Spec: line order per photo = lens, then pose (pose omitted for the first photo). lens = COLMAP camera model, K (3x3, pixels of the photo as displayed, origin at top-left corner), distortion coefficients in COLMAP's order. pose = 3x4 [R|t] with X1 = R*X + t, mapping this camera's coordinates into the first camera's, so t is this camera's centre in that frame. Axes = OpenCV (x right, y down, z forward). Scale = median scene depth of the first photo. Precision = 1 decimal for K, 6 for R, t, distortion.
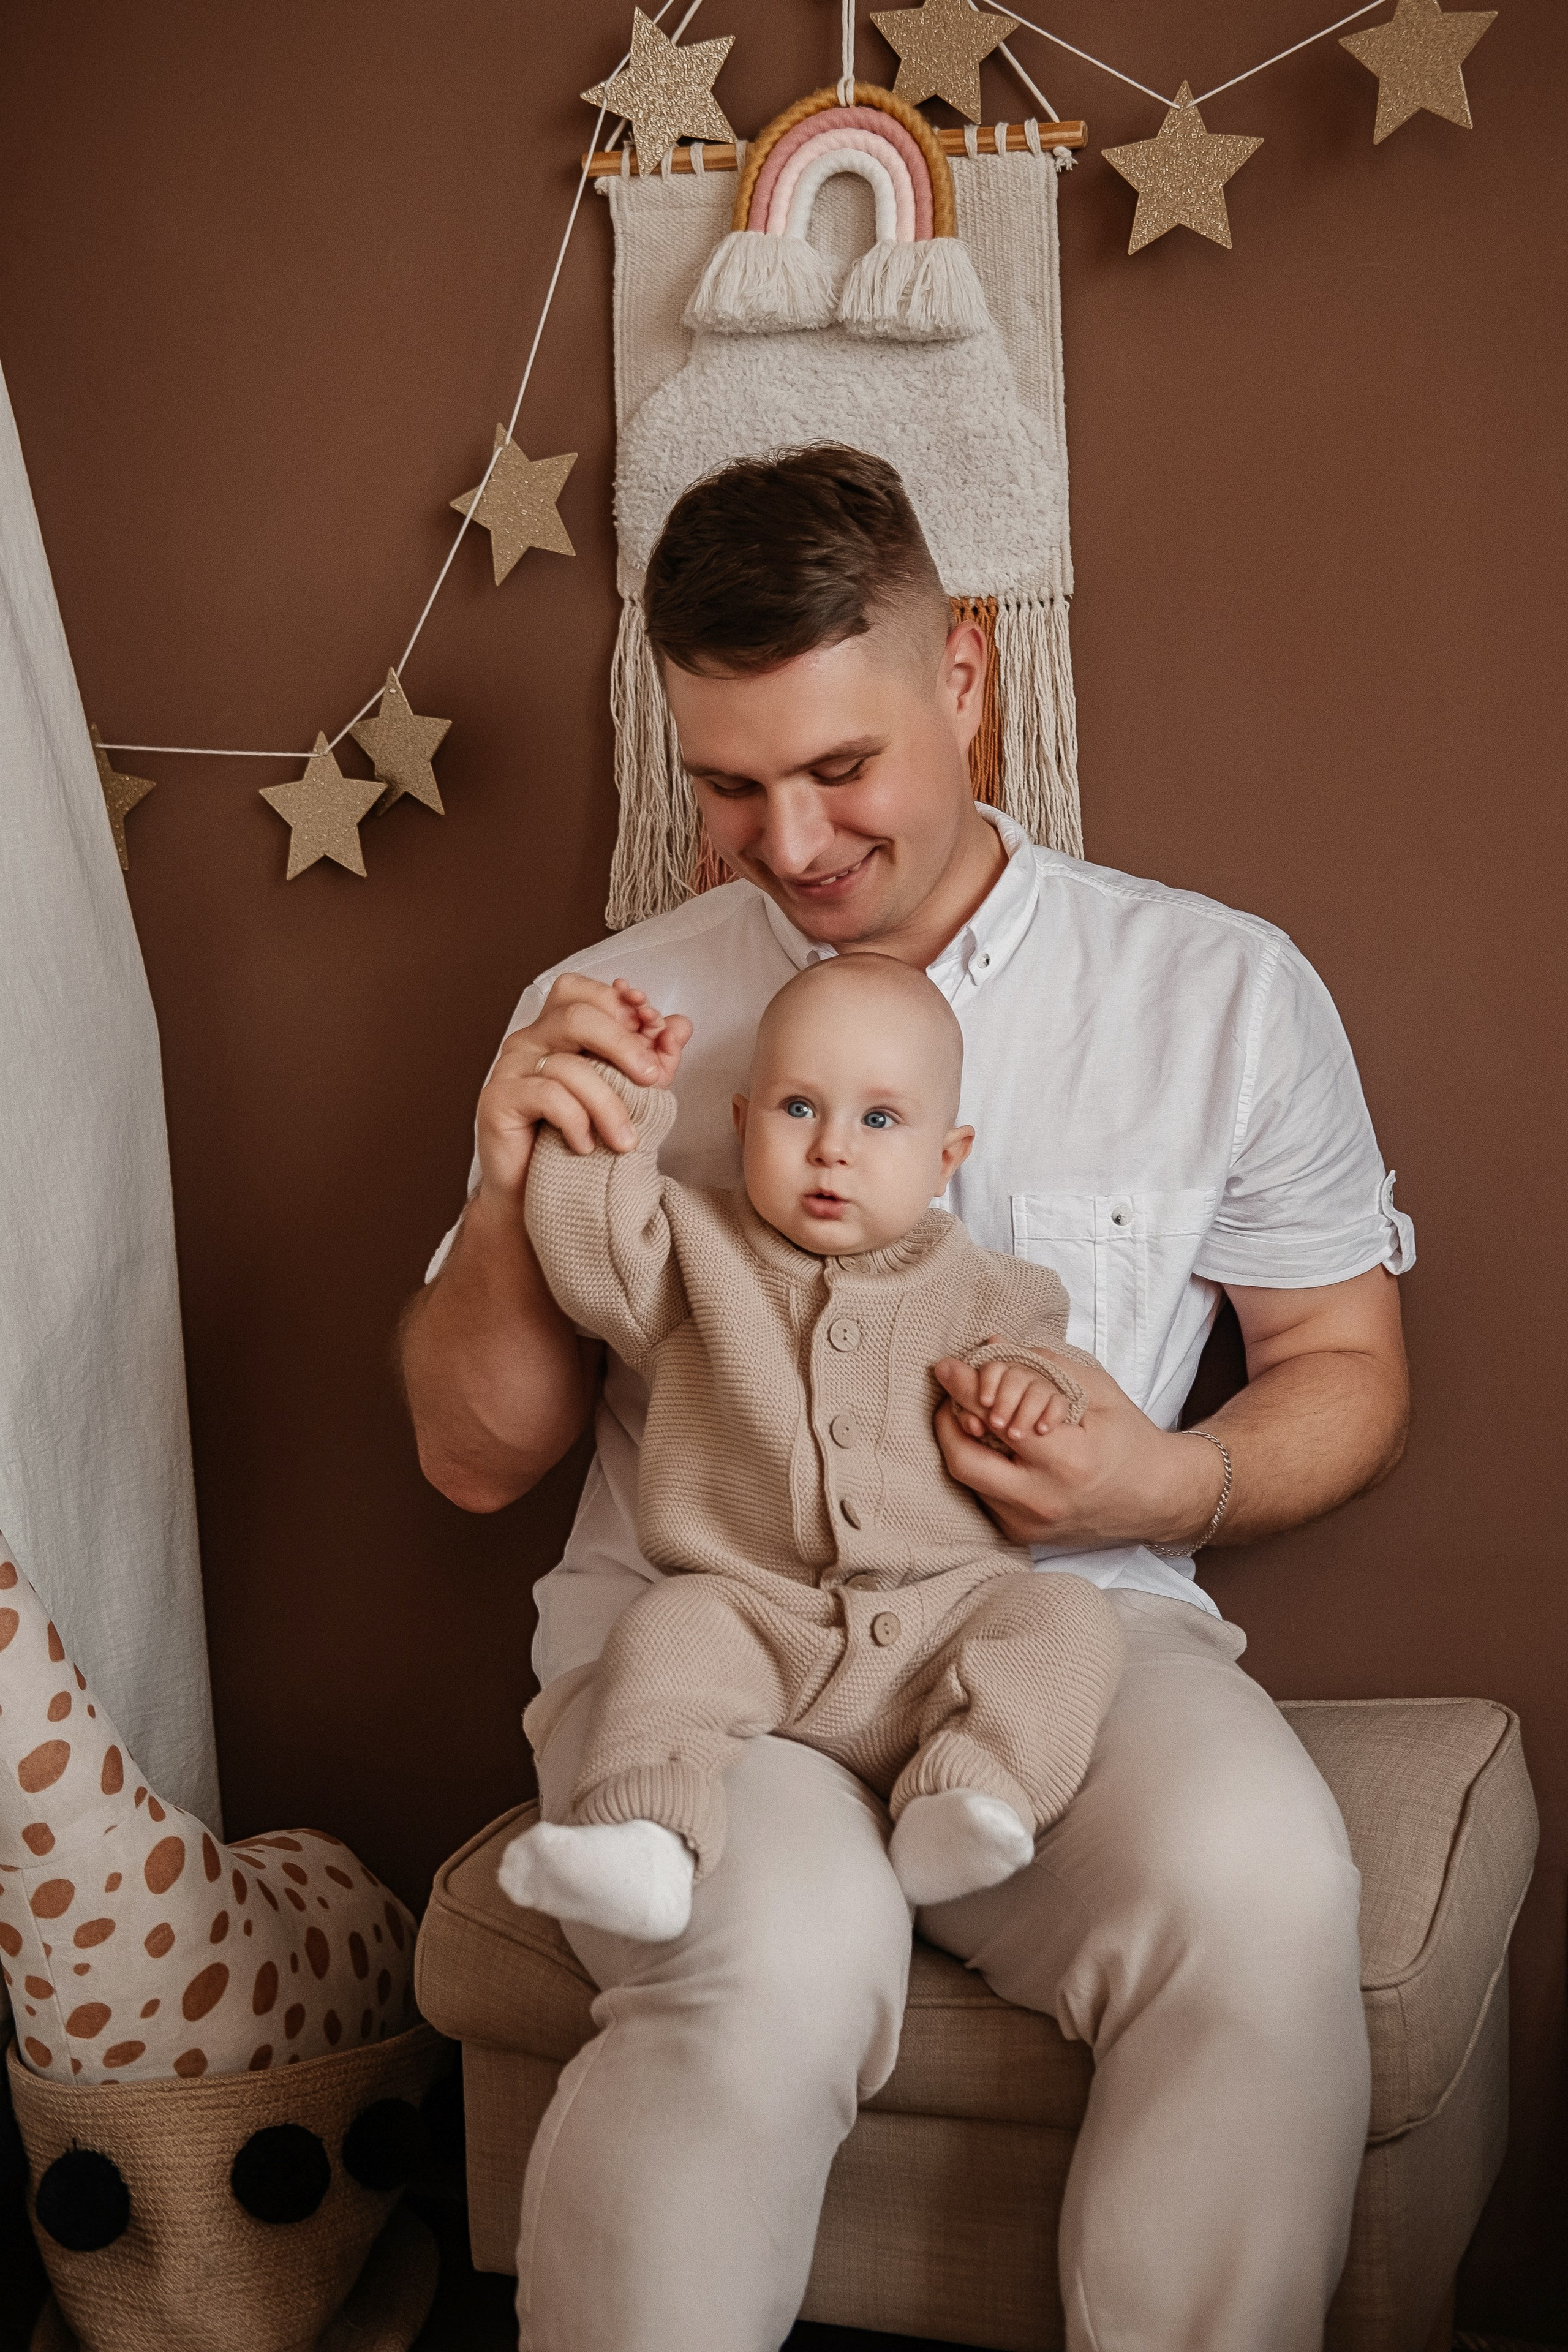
lens RADIAL K [[3599.7, 0, 784.0], [0, 3599.7, 1176.0], [0, 0, 1]] dist [-0.006997, 0.072266]
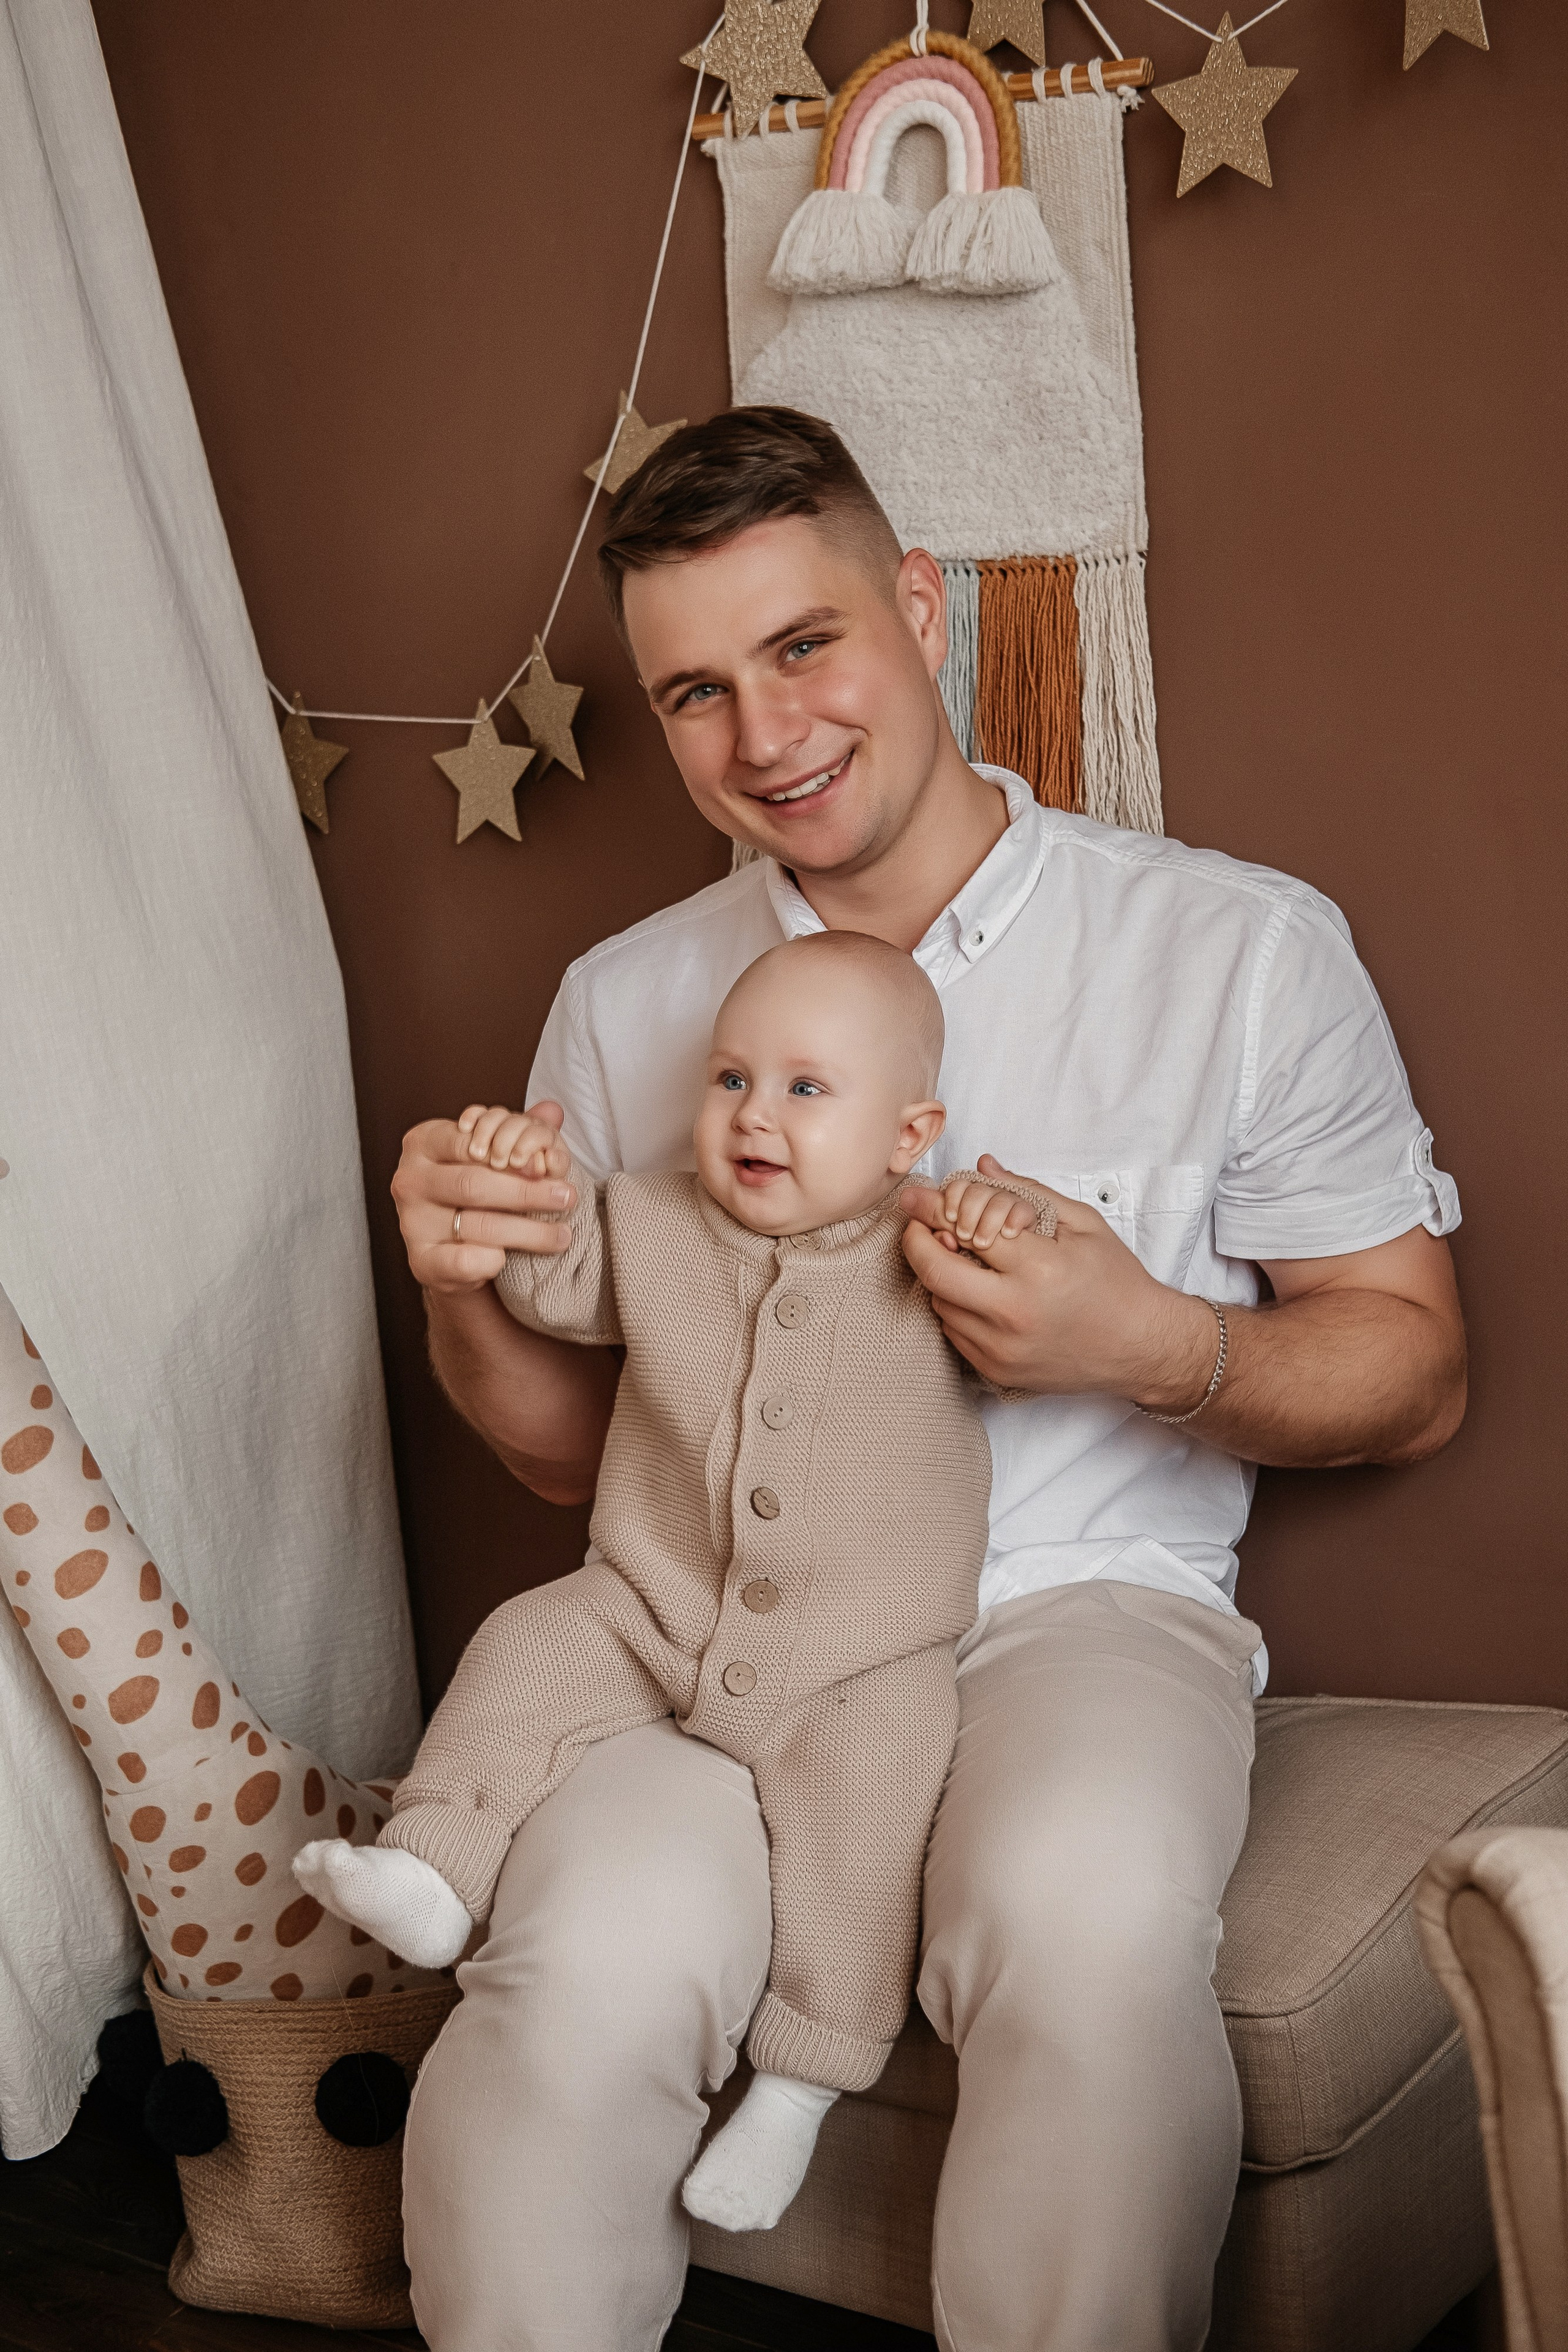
lens RADIAL K [[3623.0, 0, 784.0], [0, 3623.0, 1176.0], [0, 0, 1]] dist [-0.003218, 0.095801]
pose [[0.964706, 0.016932, -0.262784, 0.245258], [-0.007244, 0.999259, 0.037791, -0.029824], [0.263229, -0.034554, 0.964114, 0.029564]]
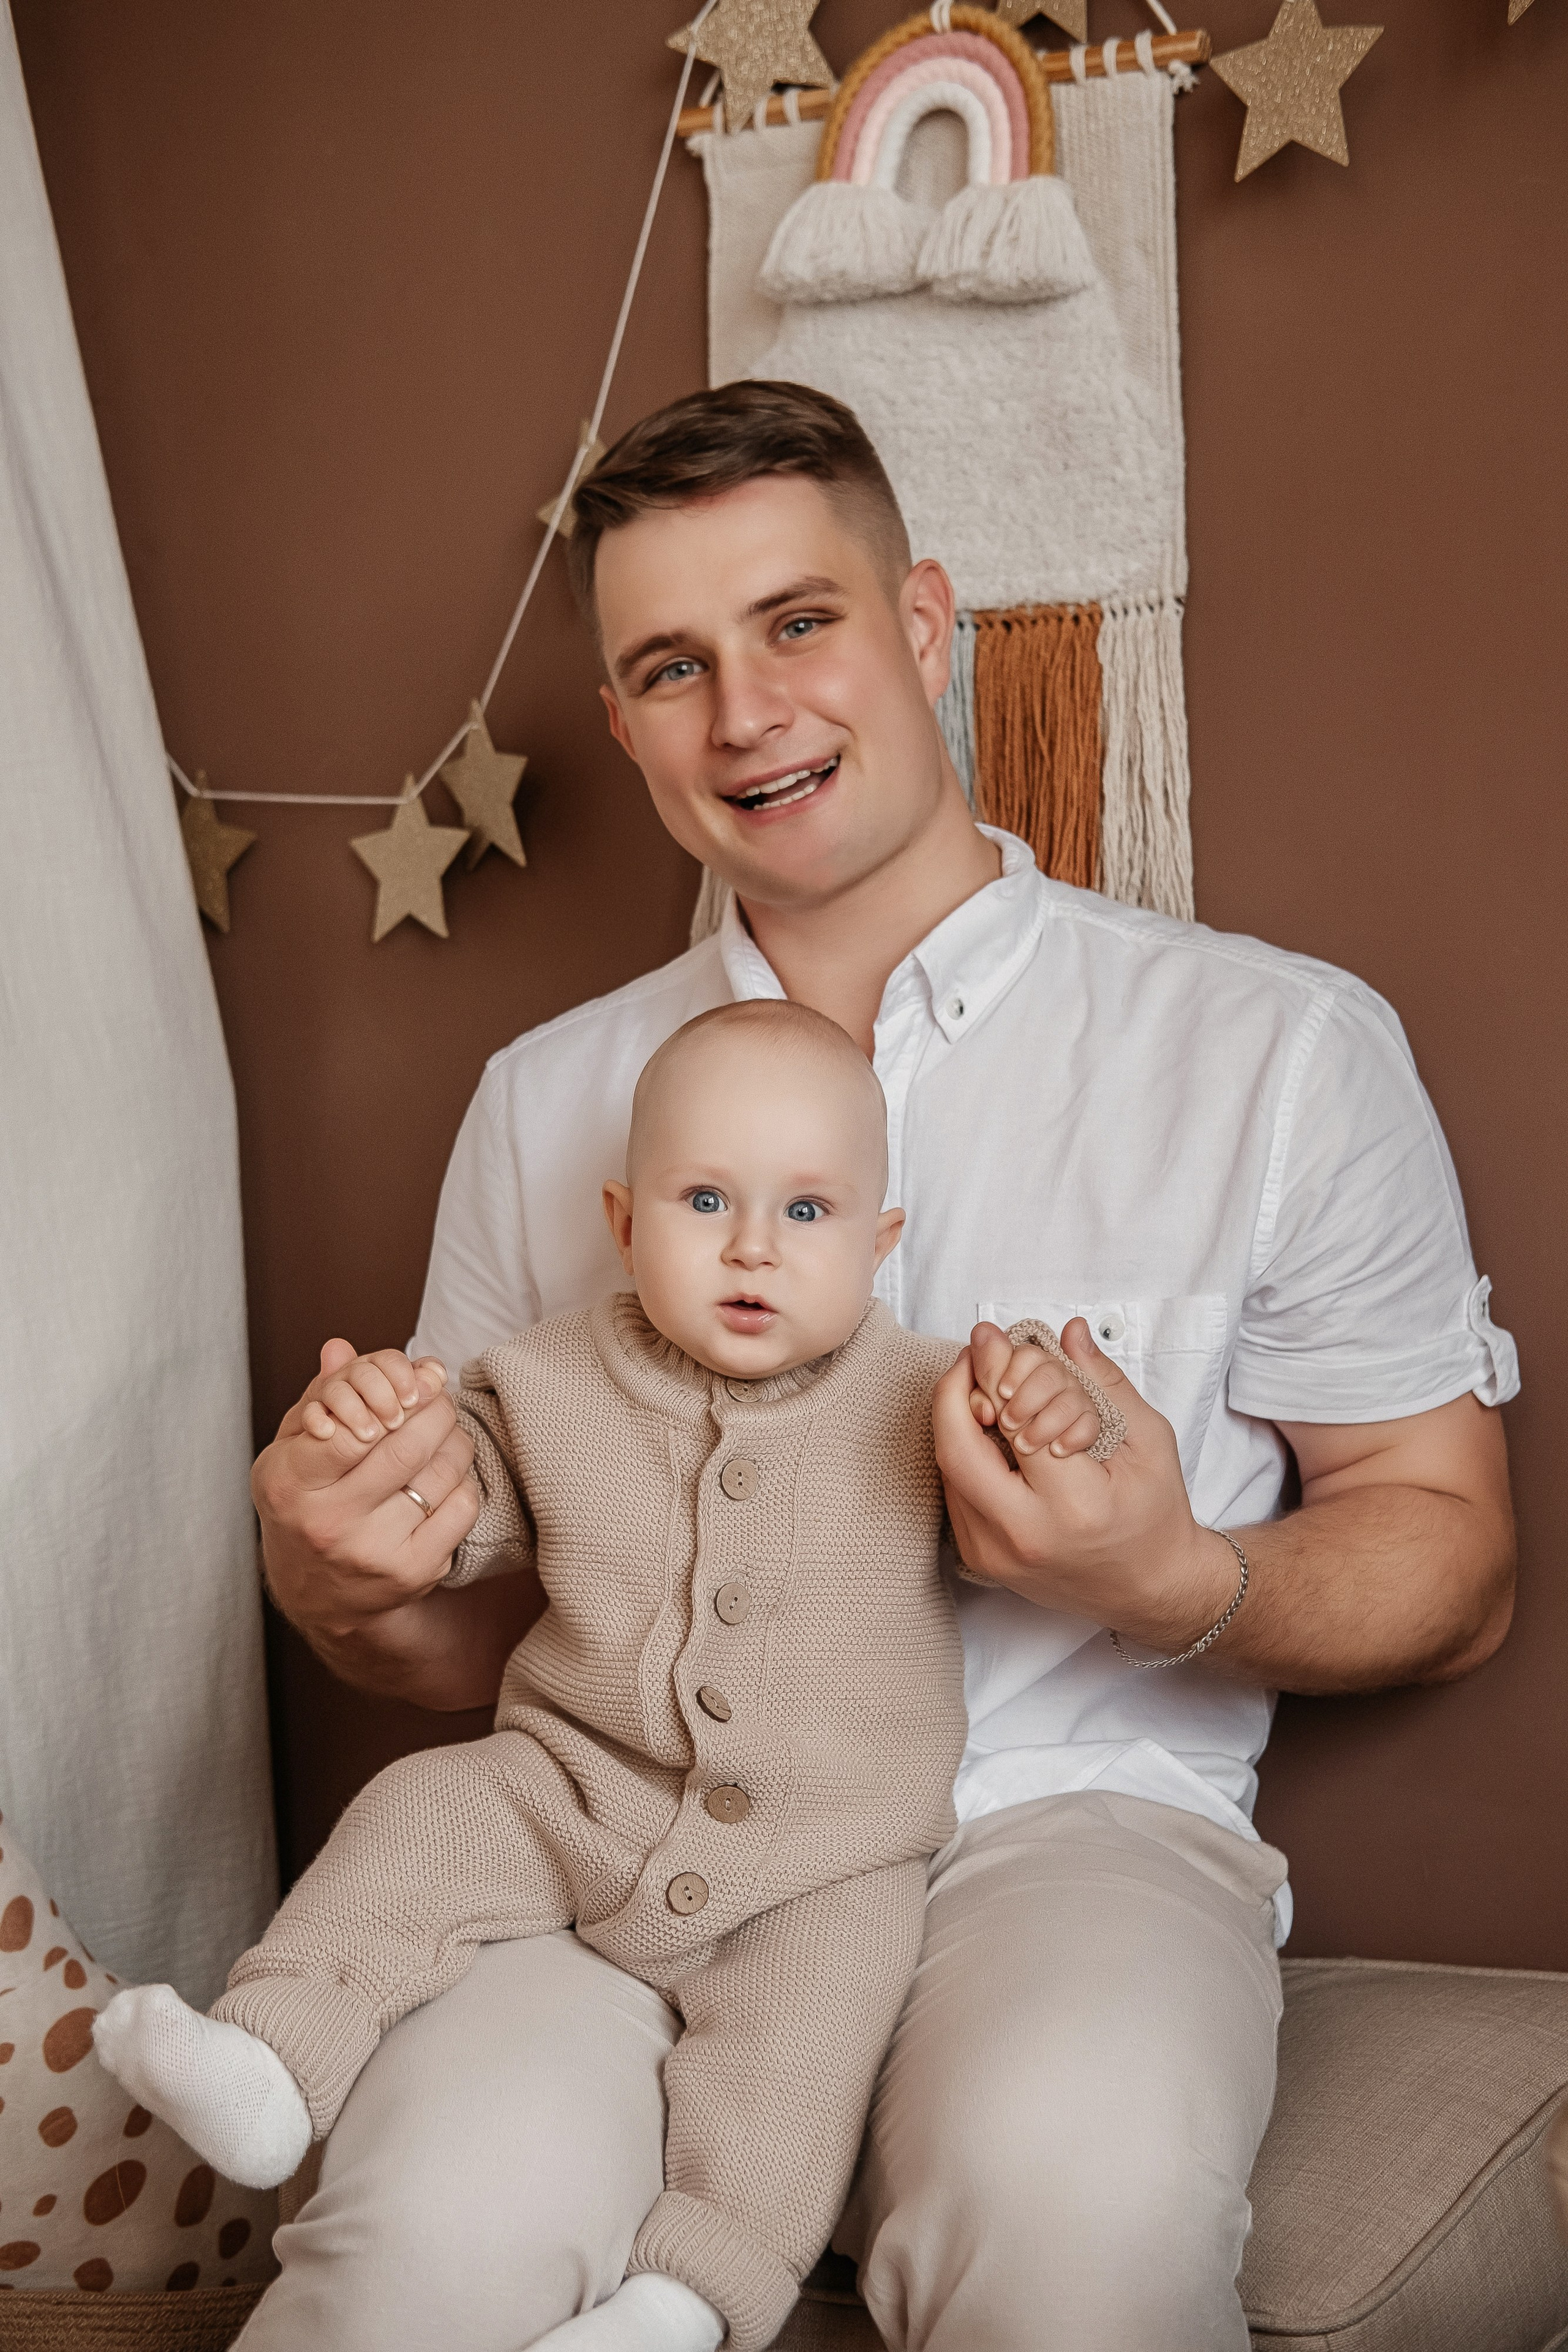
lens RADIAL K [[3647.2, 0, 784.0], [0, 3647.2, 1176.0], [0, 0, 1]] dist [0.015421, 0.047955]
pose [[0.967122, 0.031544, -0.252349, 0.207987], [-0.047245, 0.997290, -0.056405, 0.024059], [0.249886, 0.066473, 0.965991, 0.170805]]
